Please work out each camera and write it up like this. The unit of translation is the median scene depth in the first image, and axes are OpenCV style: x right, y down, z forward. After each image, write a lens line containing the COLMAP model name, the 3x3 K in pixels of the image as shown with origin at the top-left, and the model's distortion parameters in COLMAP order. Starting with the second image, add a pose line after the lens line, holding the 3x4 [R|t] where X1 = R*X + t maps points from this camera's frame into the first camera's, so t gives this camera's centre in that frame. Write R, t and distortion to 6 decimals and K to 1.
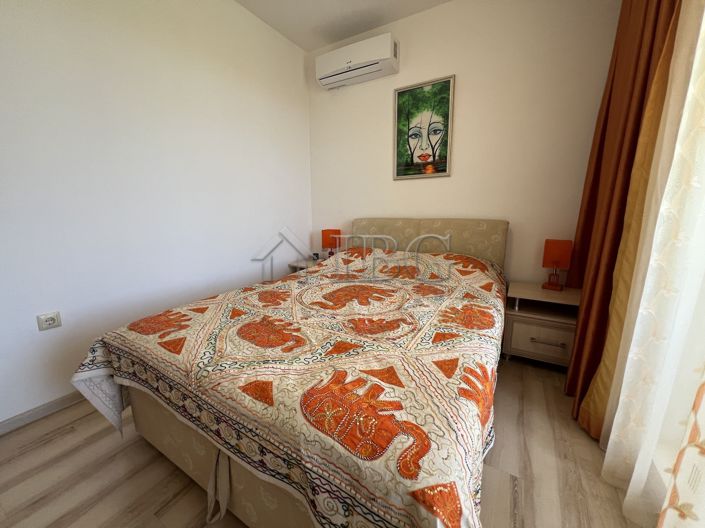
lens RADIAL K [[282.7, 0, 350.2], [0, 282.7, 262.6], [0, 0, 1]] dist [-0.002752, -0.000293]
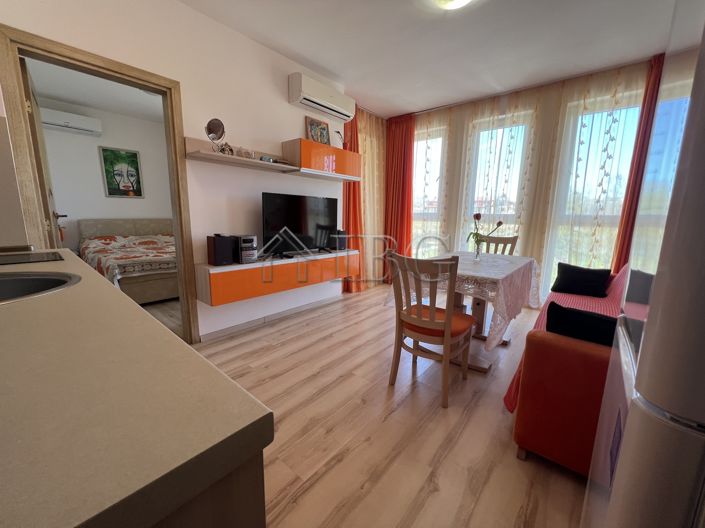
lens RADIAL K [[282.7, 0, 350.7], [0, 282.7, 263.1], [0, 0, 1]] dist [-0.002752, -0.000293]
pose [[0.156446, -0.166287, 0.973588, -2.108490], [0.168358, 0.975789, 0.139610, 0.173988], [-0.973232, 0.142070, 0.180654, -1.092868]]
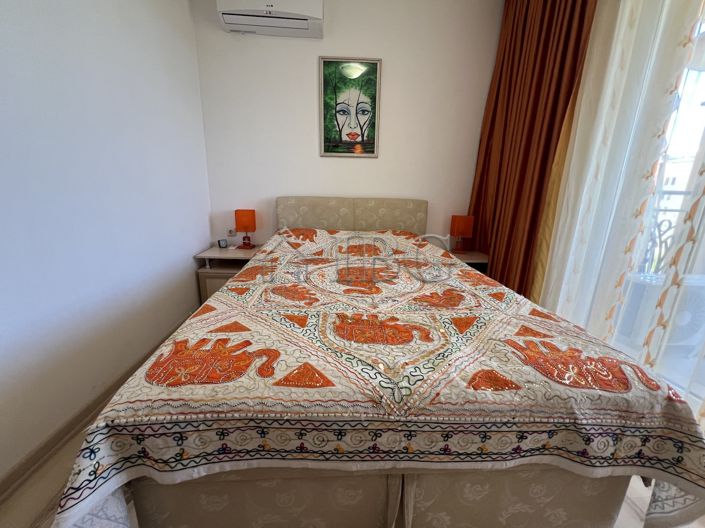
lens RADIAL K [[282.7, 0, 350.0], [0, 282.7, 263.3], [0, 0, 1]] dist [-0.002752, -0.000293]
pose [[0.823418, -0.113808, 0.555905, -0.520387], [0.077285, 0.993044, 0.088825, -0.018179], [-0.562147, -0.030177, 0.826486, 0.231024]]
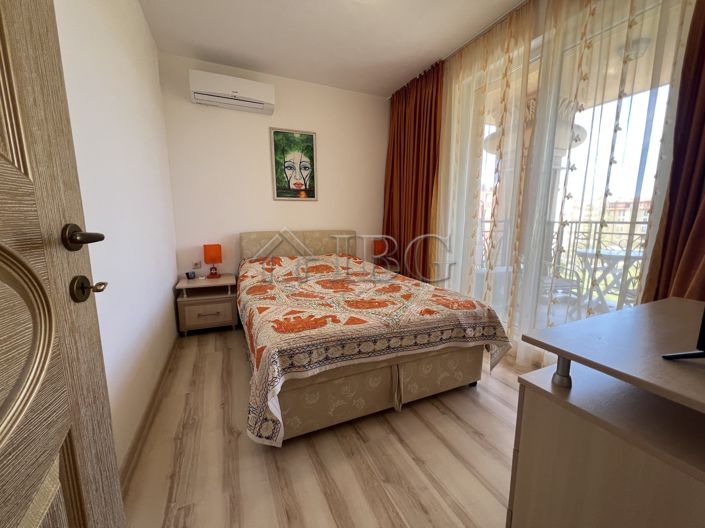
lens RADIAL K [[282.7, 0, 348.8], [0, 282.7, 263.4], [0, 0, 1]] dist [-0.002752, -0.000293]
pose [[0.578399, -0.120610, 0.806788, -1.046414], [0.150573, 0.987801, 0.039722, -0.035965], [-0.801737, 0.098505, 0.589504, 0.085407]]
